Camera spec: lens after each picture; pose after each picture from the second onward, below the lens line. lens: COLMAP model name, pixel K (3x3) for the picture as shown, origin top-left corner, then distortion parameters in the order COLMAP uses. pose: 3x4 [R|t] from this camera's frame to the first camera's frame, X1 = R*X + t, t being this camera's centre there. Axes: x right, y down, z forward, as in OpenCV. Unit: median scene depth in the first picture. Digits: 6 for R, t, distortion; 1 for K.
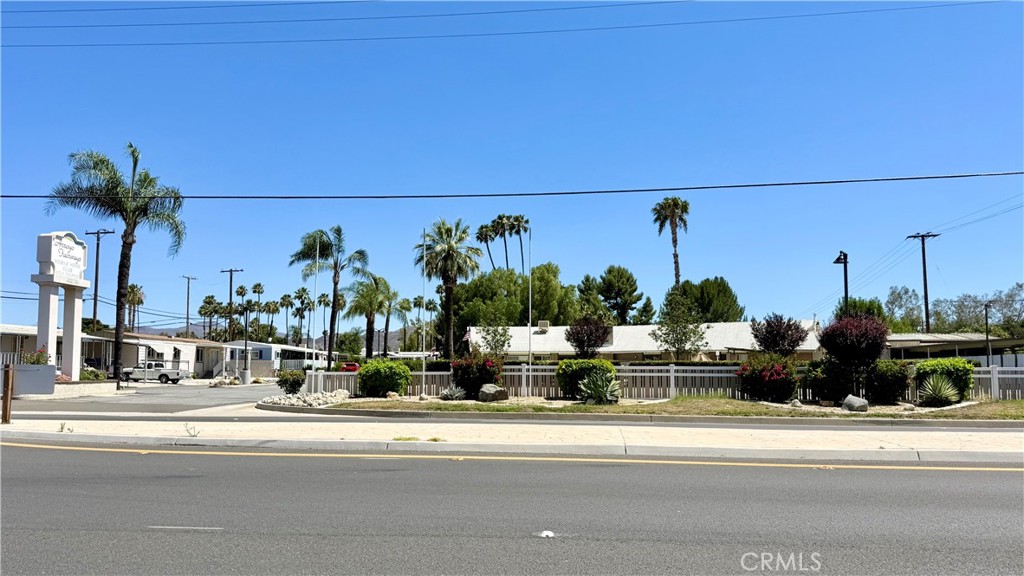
lens RADIAL K [[728.3, 0, 509.4], [0, 728.3, 313.3], [0, 0, 1]] dist [0.009813, -0.001265]
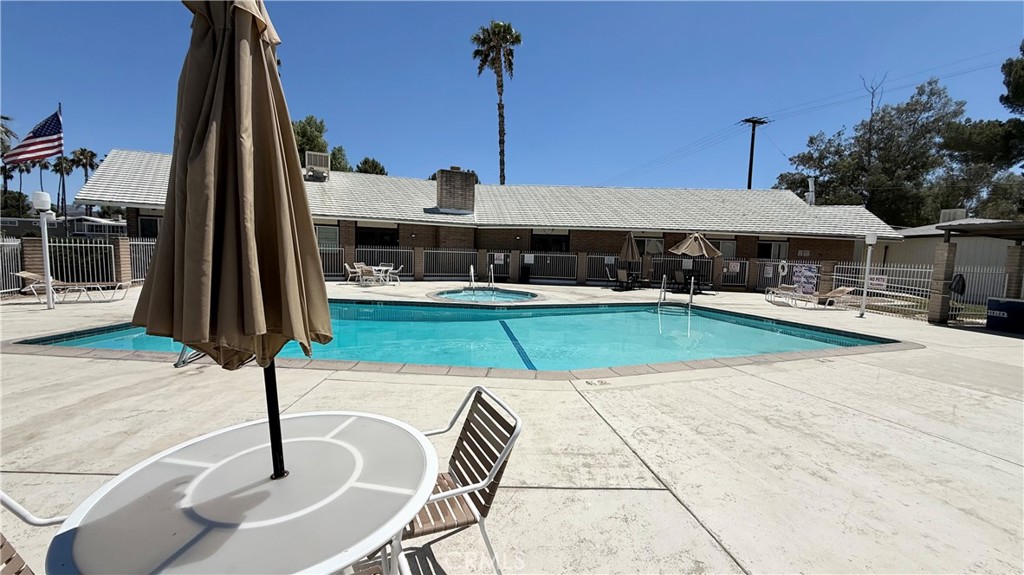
lens RADIAL K [[408.8, 0, 507.9], [0, 408.8, 287.4], [0, 0, 1]] dist [0.000045, 0.000404]
pose [[0.868857, -0.018174, 0.494729, 0.005758], [-0.070229, 0.984695, 0.159513, 0.013042], [-0.490056, -0.173338, 0.854283, 0.195151]]
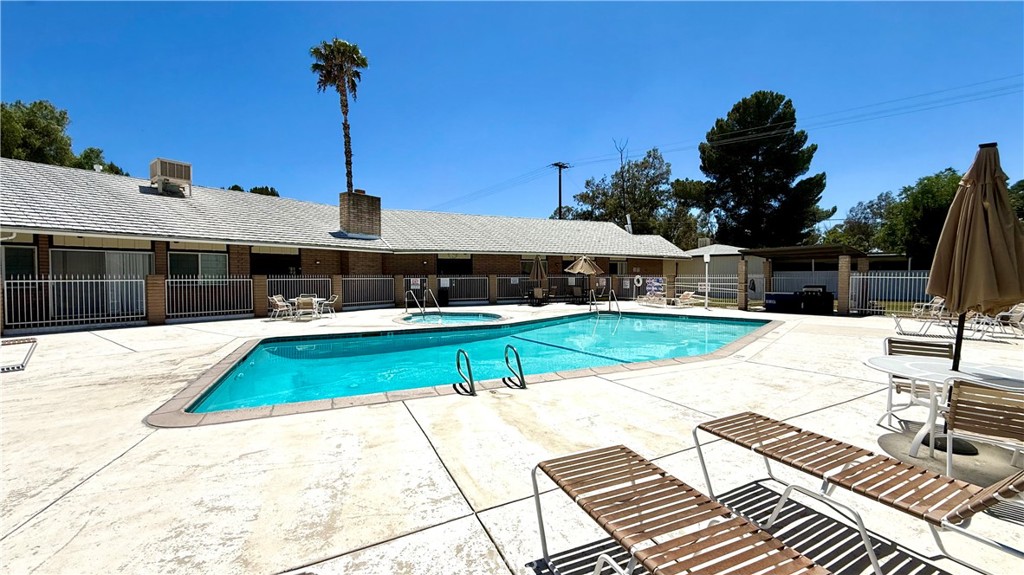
lens RADIAL K [[408.8, 0, 507.9], [0, 408.8, 287.4], [0, 0, 1]] dist [0.000045, 0.000404]
pose [[0.533089, -0.026111, 0.845656, -0.012475], [-0.062405, 0.995588, 0.070079, 0.014276], [-0.843755, -0.090131, 0.529107, 0.206674]]
